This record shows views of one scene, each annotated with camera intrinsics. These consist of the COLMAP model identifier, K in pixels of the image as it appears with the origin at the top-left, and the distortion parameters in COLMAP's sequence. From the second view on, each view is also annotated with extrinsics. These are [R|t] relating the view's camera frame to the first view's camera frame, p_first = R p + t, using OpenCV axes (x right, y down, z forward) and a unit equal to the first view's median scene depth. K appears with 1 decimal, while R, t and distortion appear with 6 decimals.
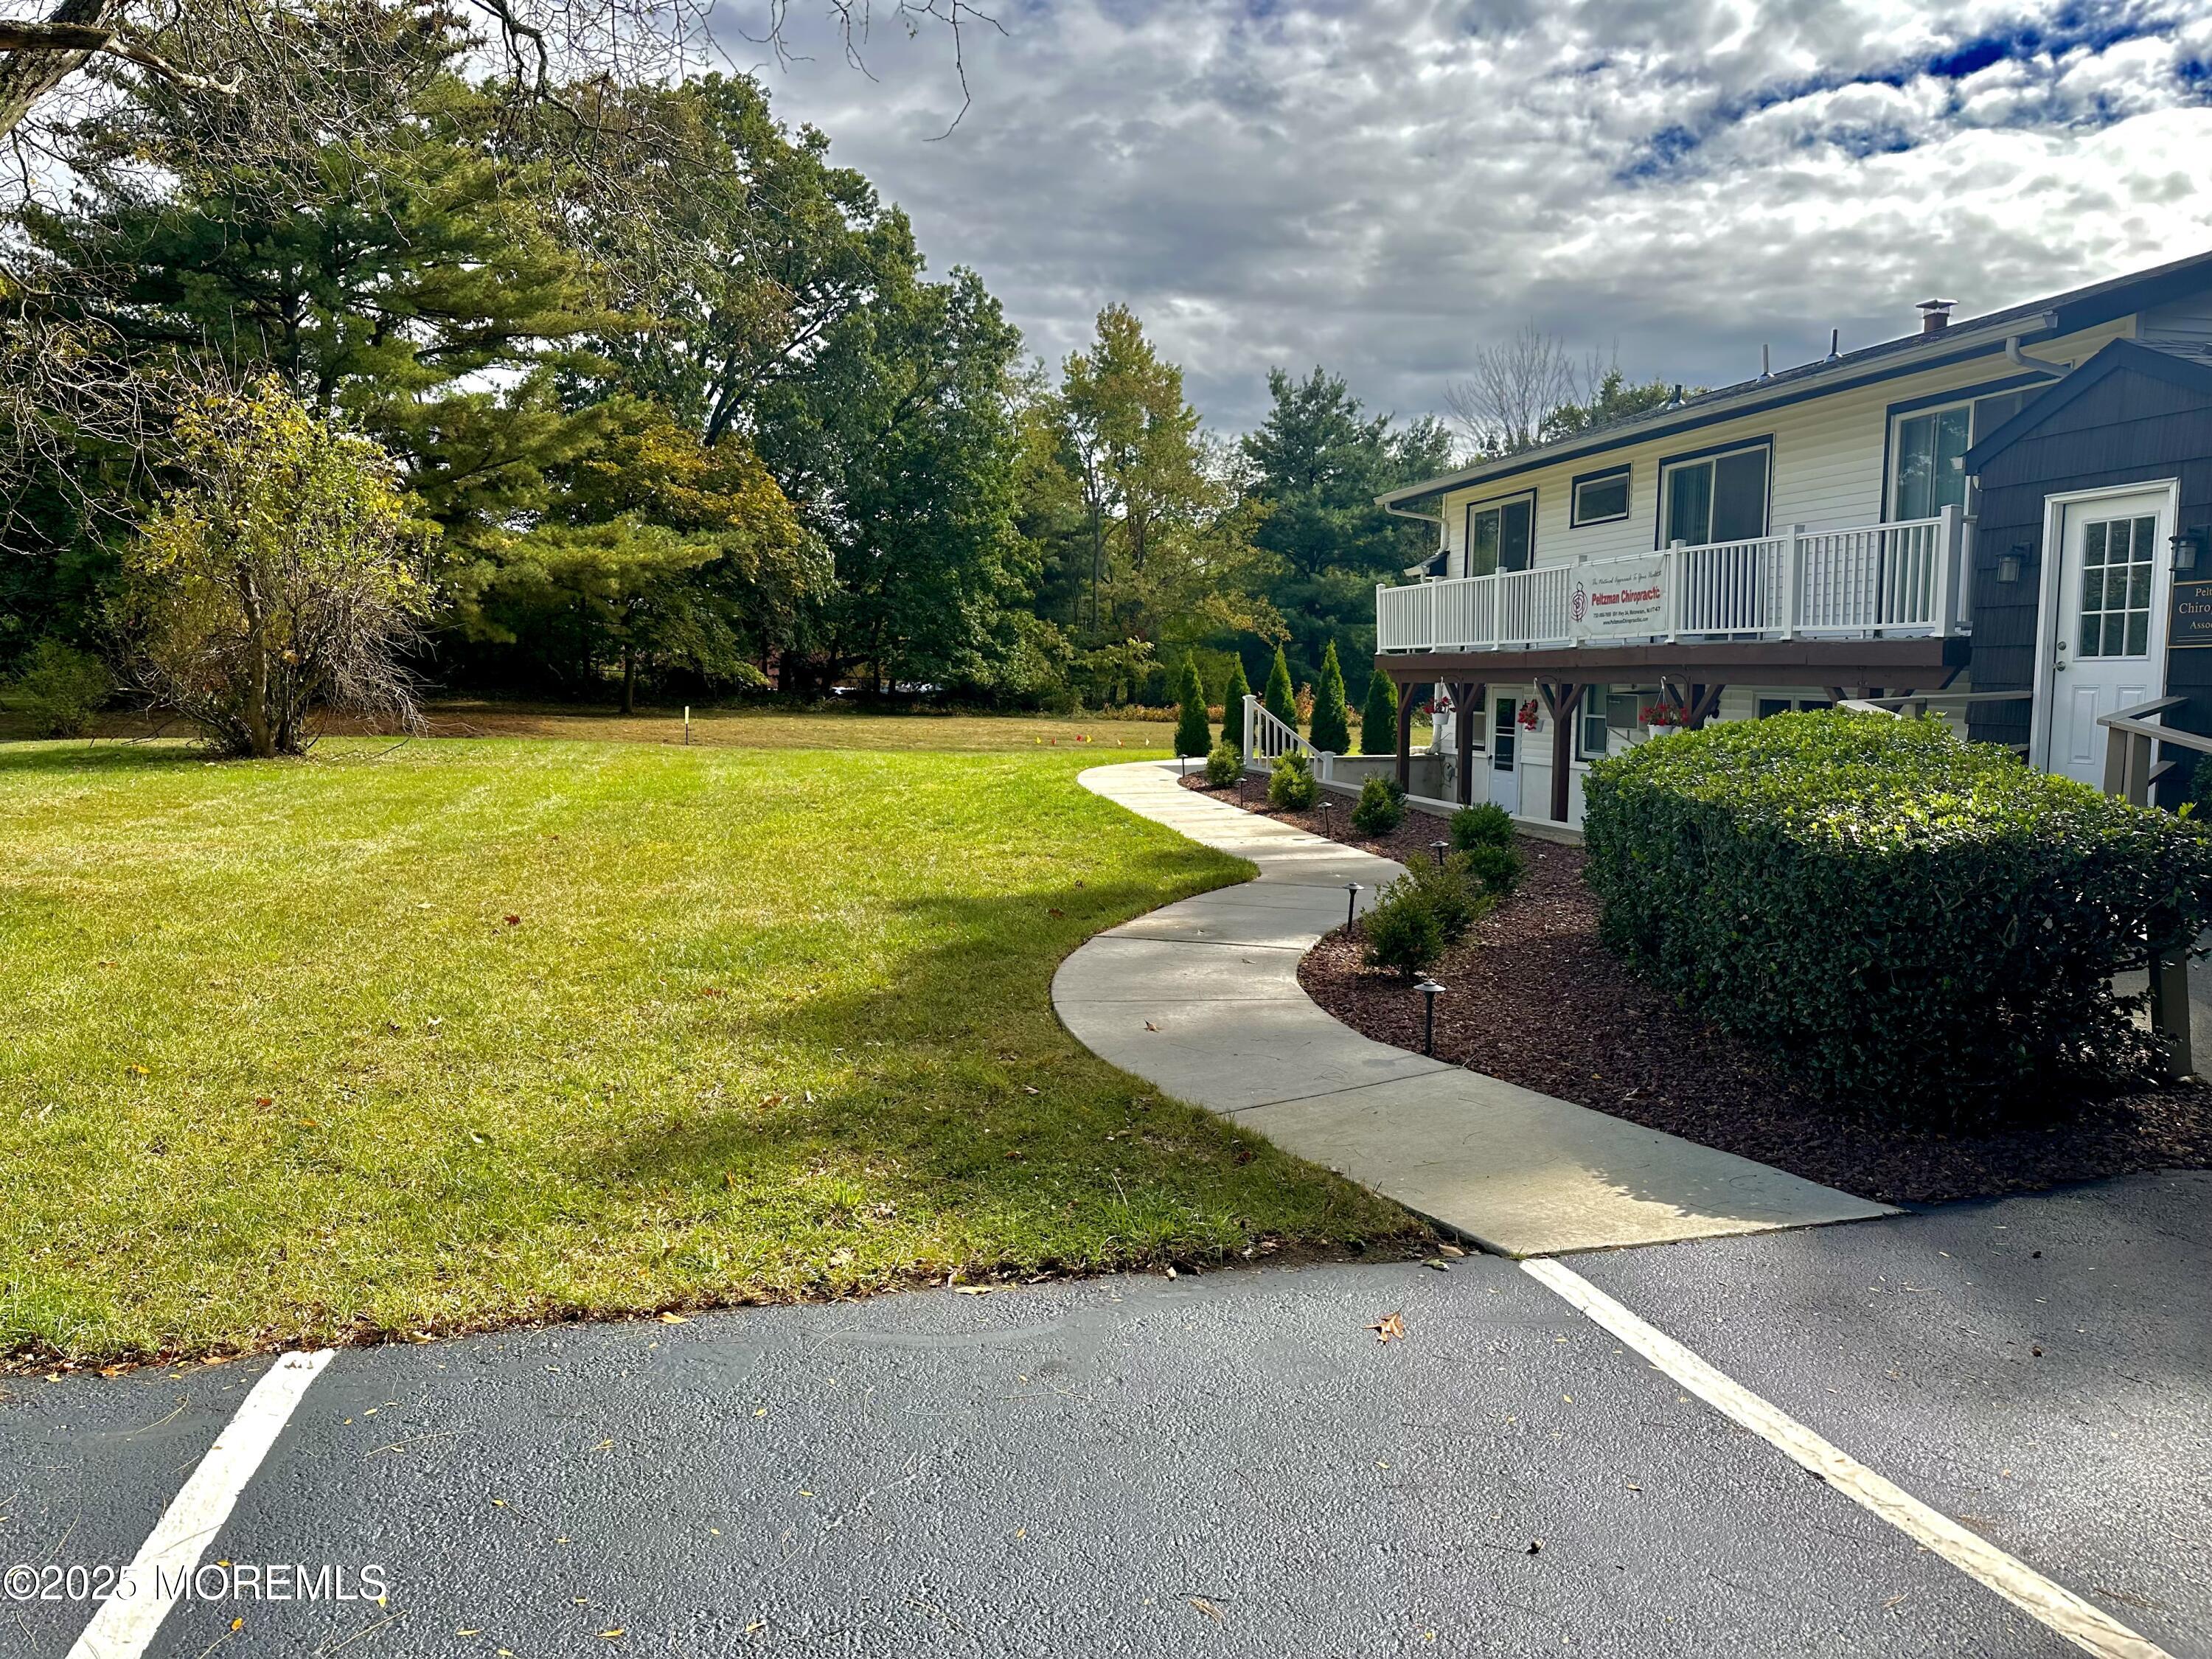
lens RADIAL K [[1545.1, 0, 1106.0], [0, 1545.1, 829.5], [0, 0, 1]] dist [-0.000540, -0.000138]
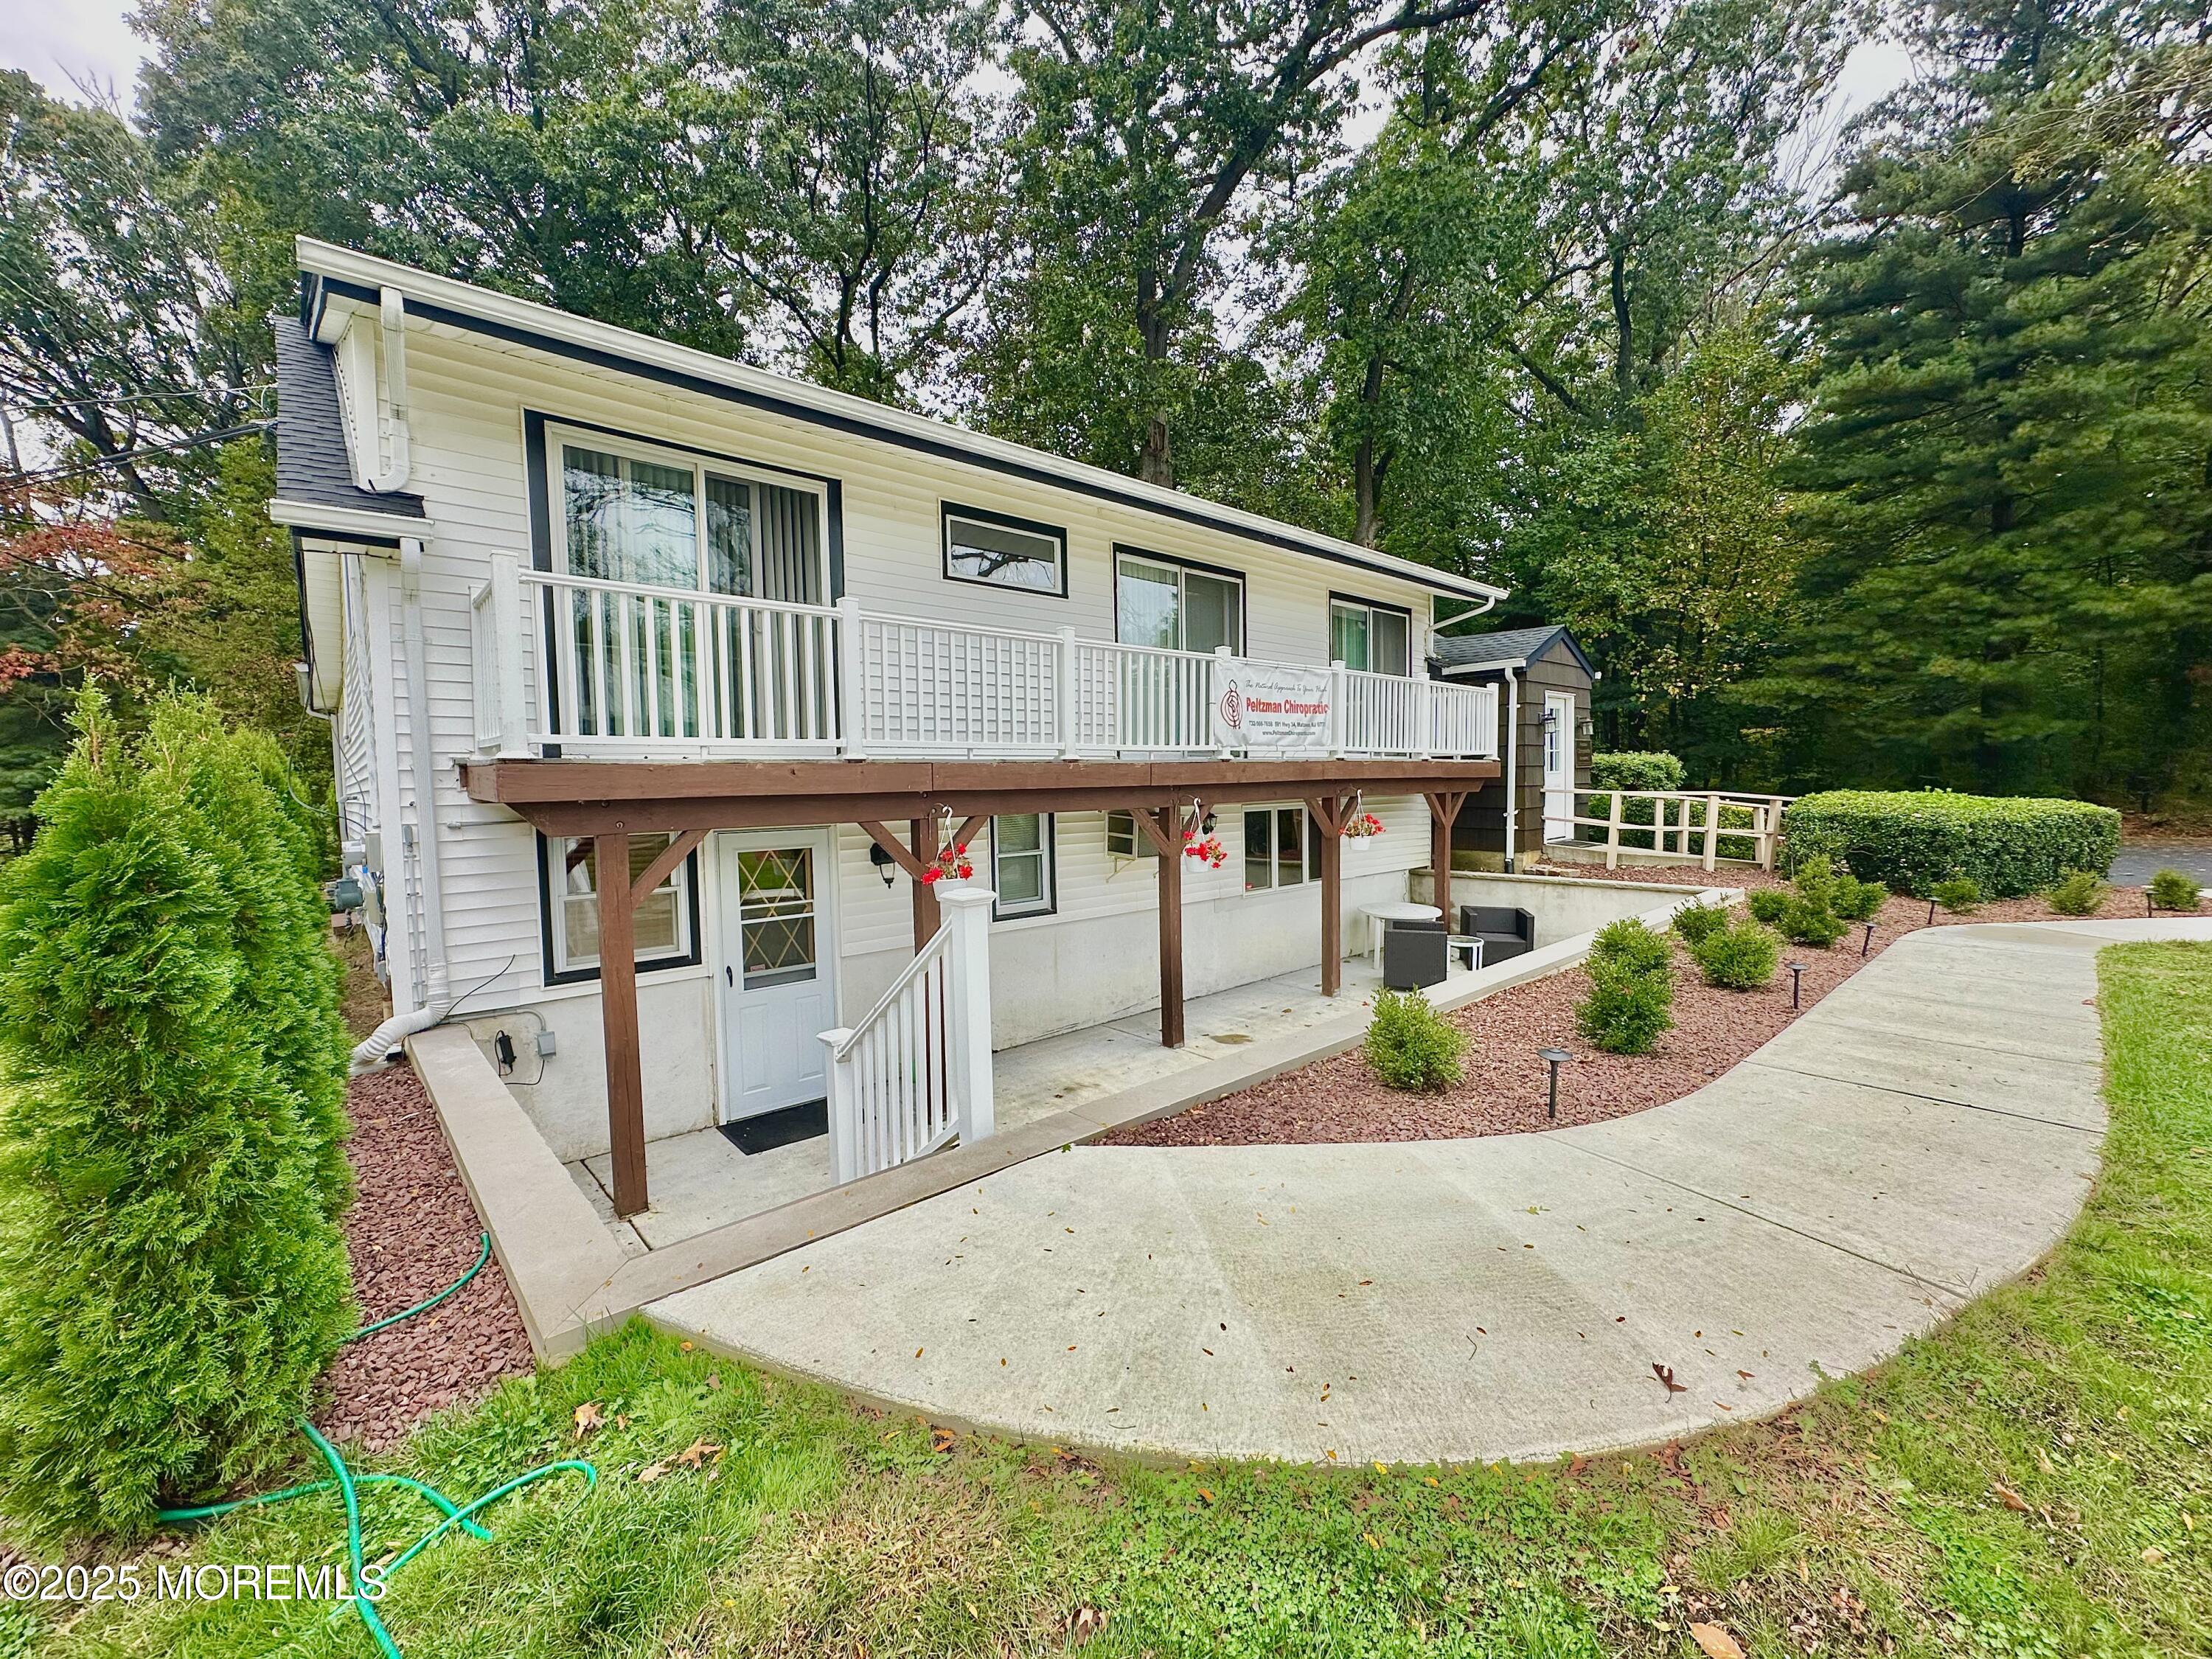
lens RADIAL K [[872.6, 0, 1106.0], [0, 872.6, 829.5], [0, 0, 1]] dist [-0.009336, 0.000345]
pose [[-0.488750, -0.042173, 0.871404, -0.060103], [0.106408, 0.988492, 0.107521, -0.119648], [-0.865911, 0.145275, -0.478638, 1.115308]]
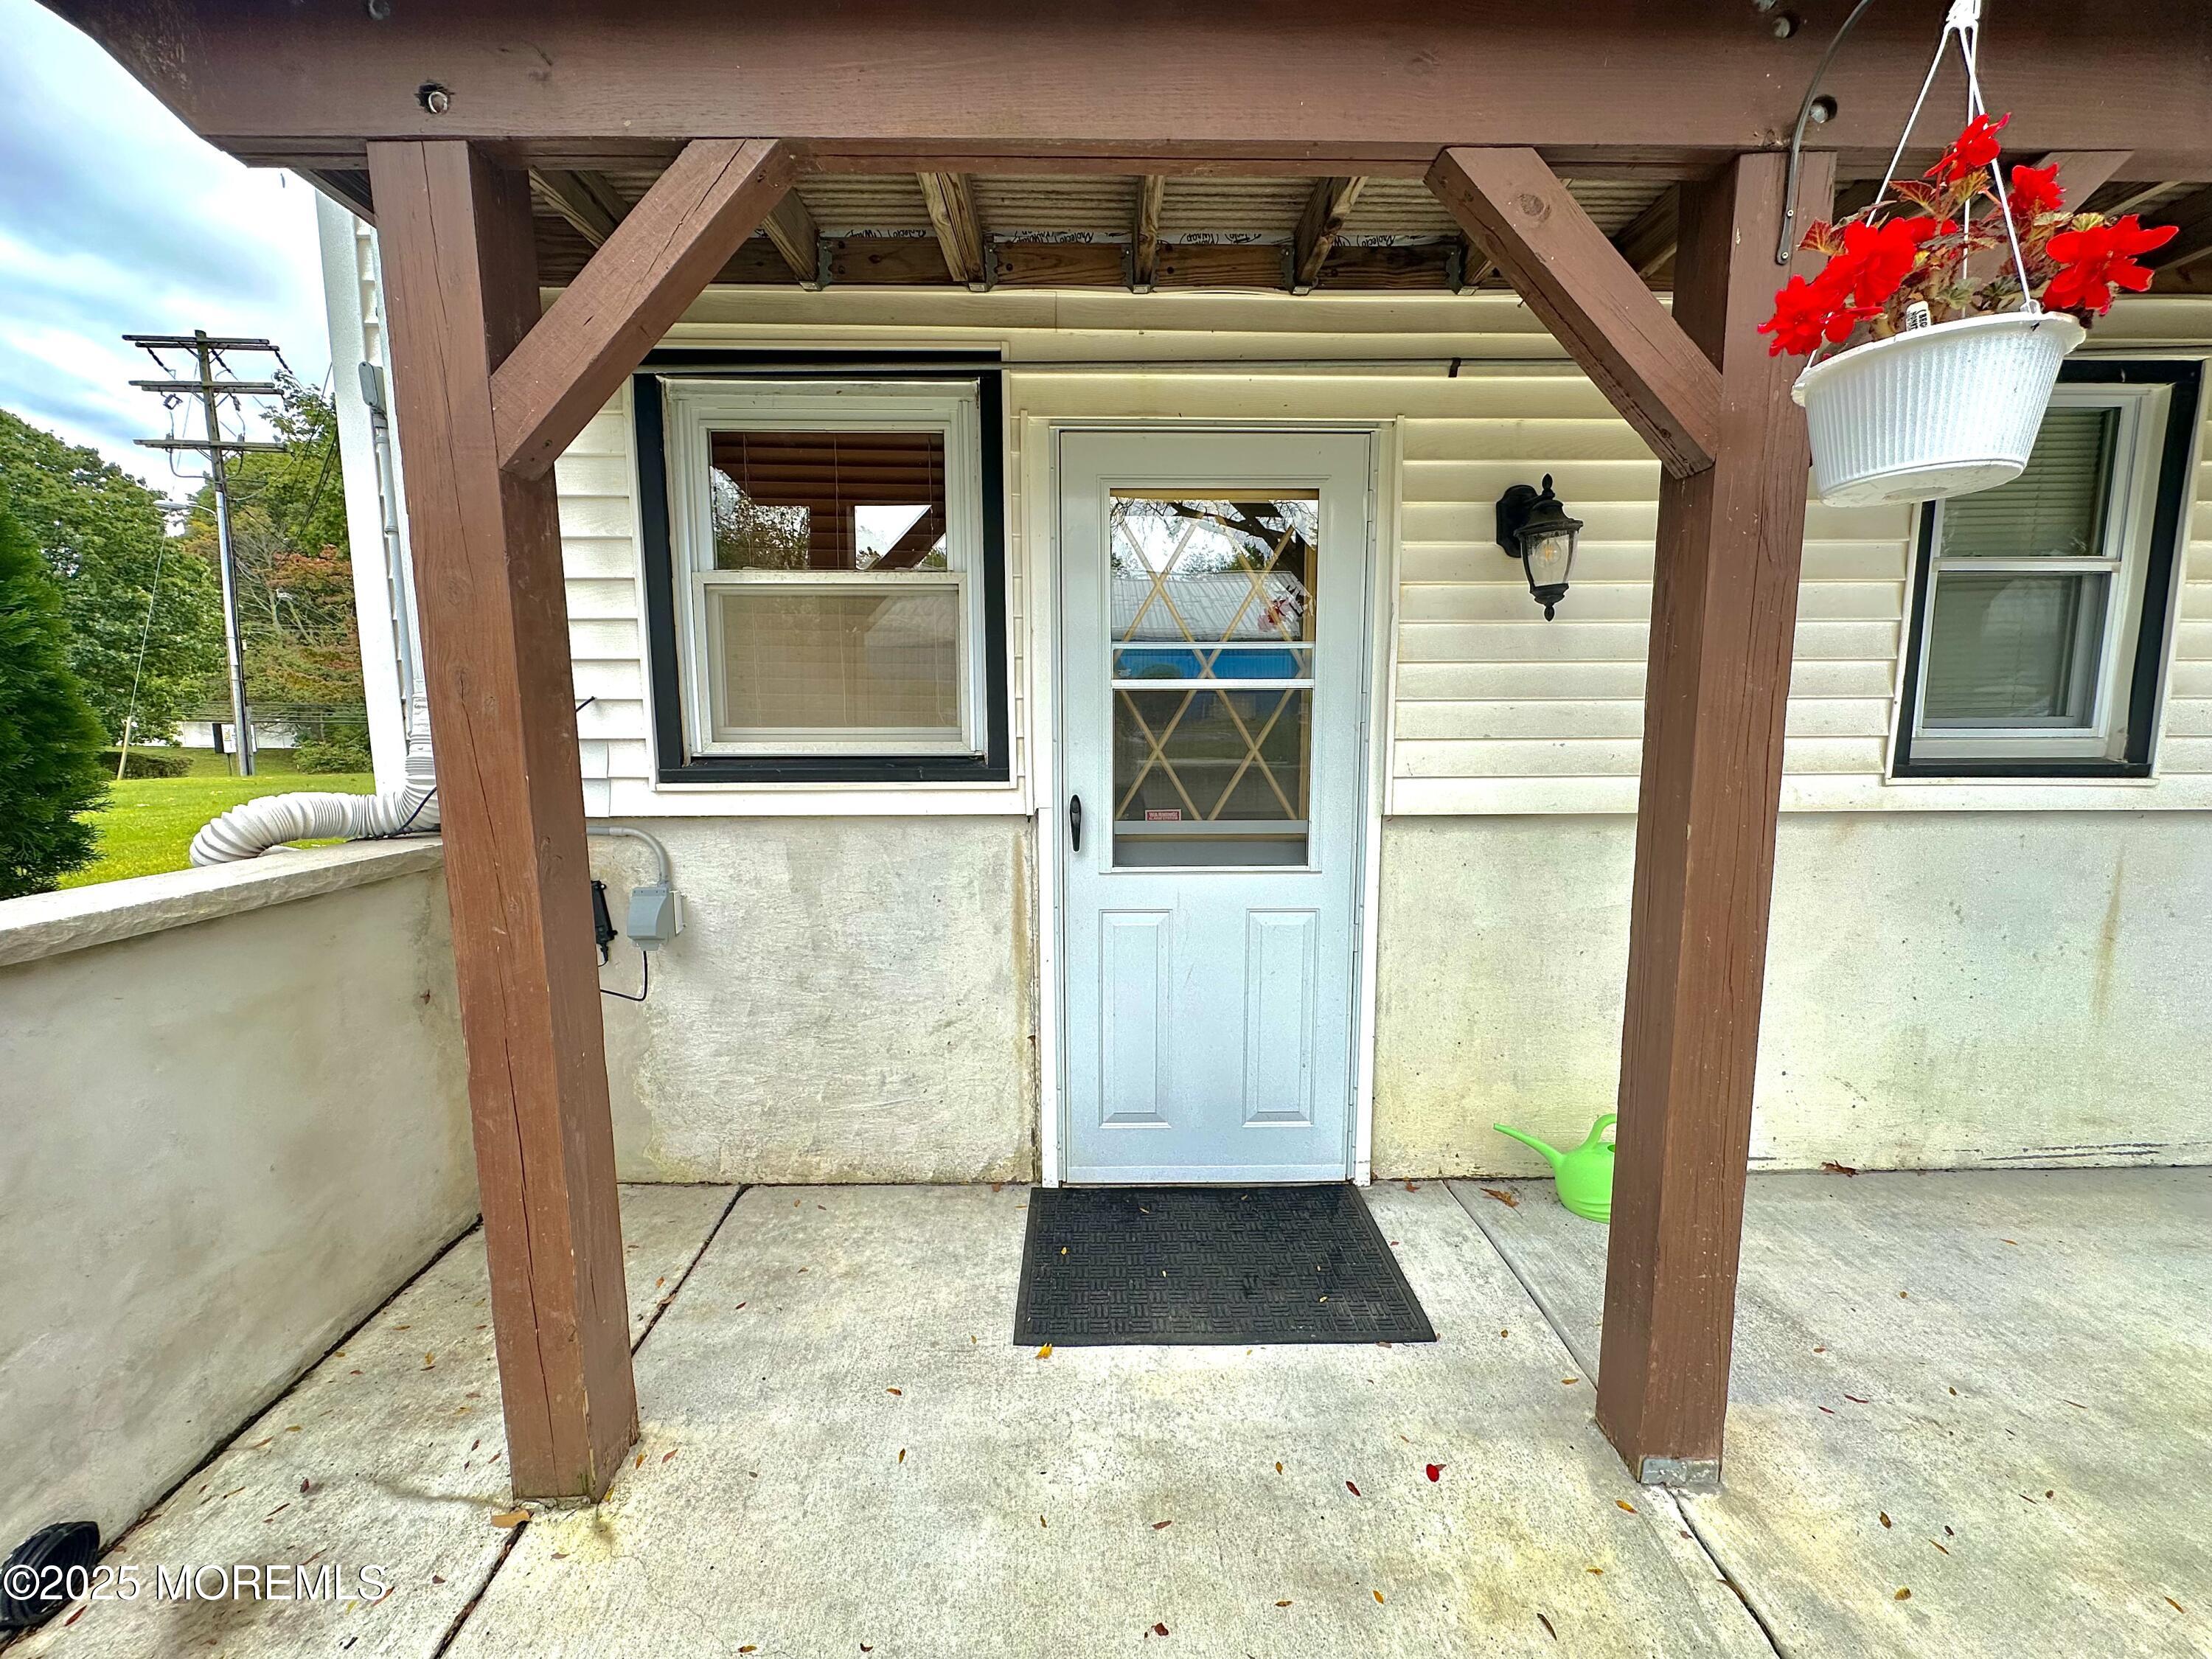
lens RADIAL K [[872.6, 0, 1106.0], [0, 872.6, 829.5], [0, 0, 1]] dist [-0.009336, 0.000345]
pose [[0.199231, -0.122267, 0.972295, 0.158403], [0.105265, 0.989115, 0.102813, -0.059782], [-0.974282, 0.081865, 0.209933, 1.061927]]
